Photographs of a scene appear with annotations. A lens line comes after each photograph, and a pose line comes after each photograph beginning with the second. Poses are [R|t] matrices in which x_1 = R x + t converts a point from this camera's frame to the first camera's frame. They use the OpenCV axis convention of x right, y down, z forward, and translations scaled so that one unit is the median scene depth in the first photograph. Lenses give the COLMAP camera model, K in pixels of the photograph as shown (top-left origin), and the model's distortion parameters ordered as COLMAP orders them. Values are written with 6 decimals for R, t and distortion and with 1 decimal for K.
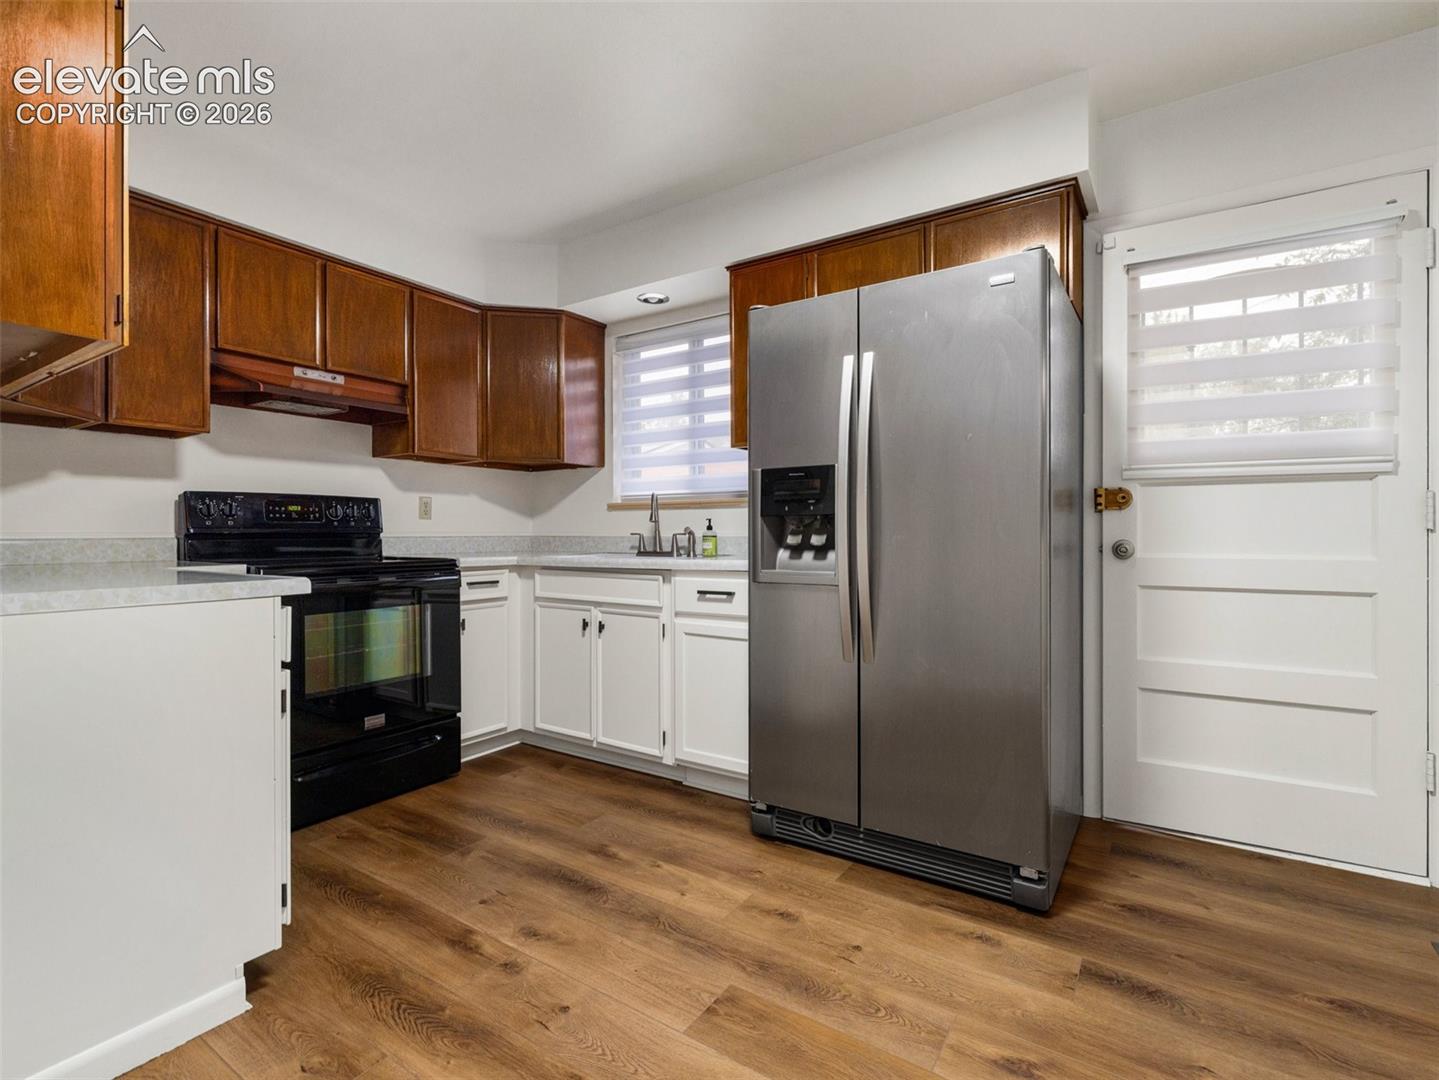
lens RADIAL K [[686.7, 0, 717.5], [0, 686.7, 535.4], [0, 0, 1]] dist [0.000307, 0.000260]
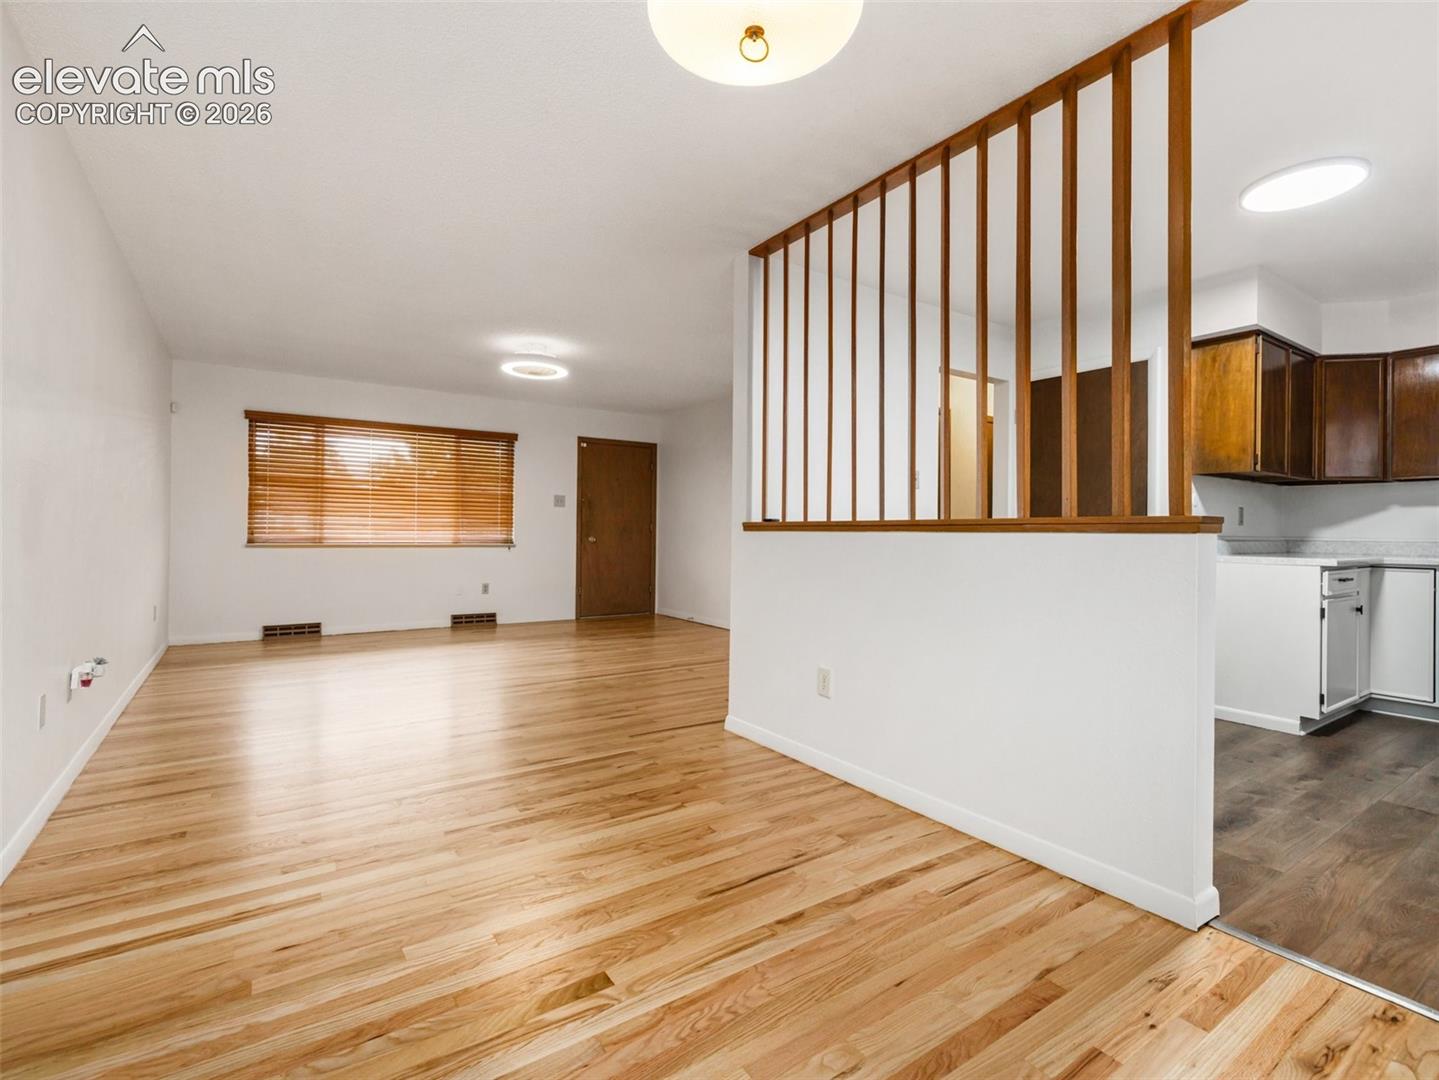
lens RADIAL K [[681.3, 0, 715.9], [0, 681.3, 530.0], [0, 0, 1]] dist [-0.000129, -0.000251]
pose [[-0.376081, -0.003239, -0.926581, 1.324573], [-0.008585, 0.999963, -0.000011, -0.008527], [0.926547, 0.007951, -0.376095, -0.006521]]
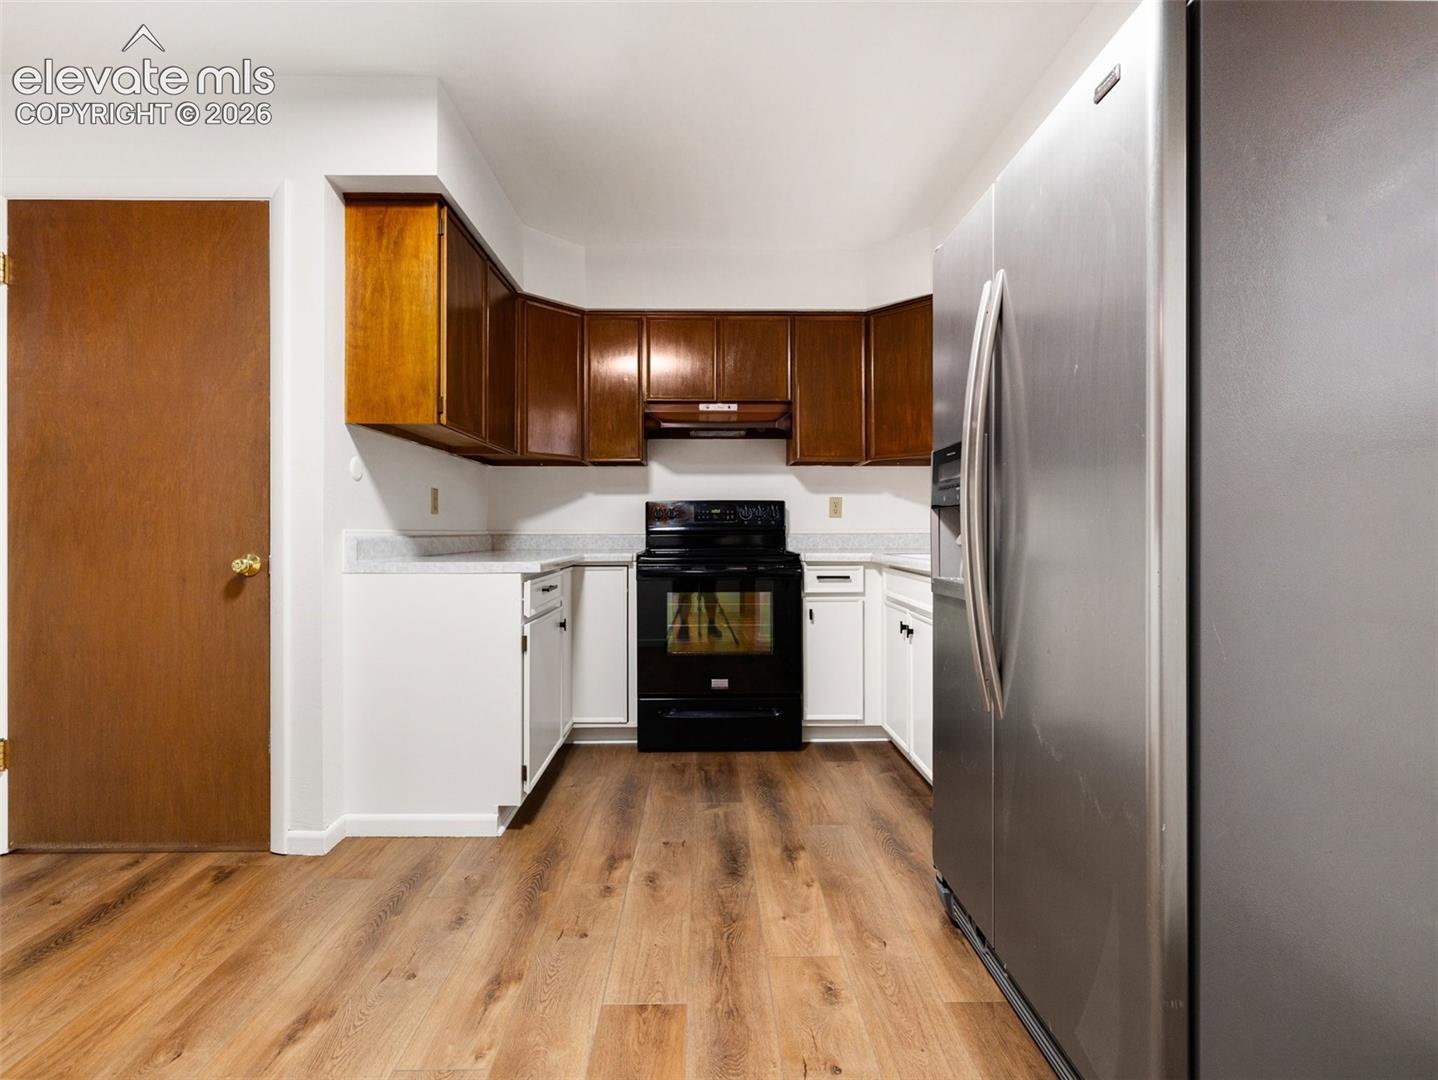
lens RADIAL K [[680.8, 0, 715.4], [0, 680.8, 530.0], [0, 0, 1]] dist [-0.000129, -0.000251]
pose [[0.569896, 0.001108, -0.821716, 0.498448], [-0.002031, 0.999998, -0.000060, -0.004388], [0.821715, 0.001703, 0.569897, 0.297847]]
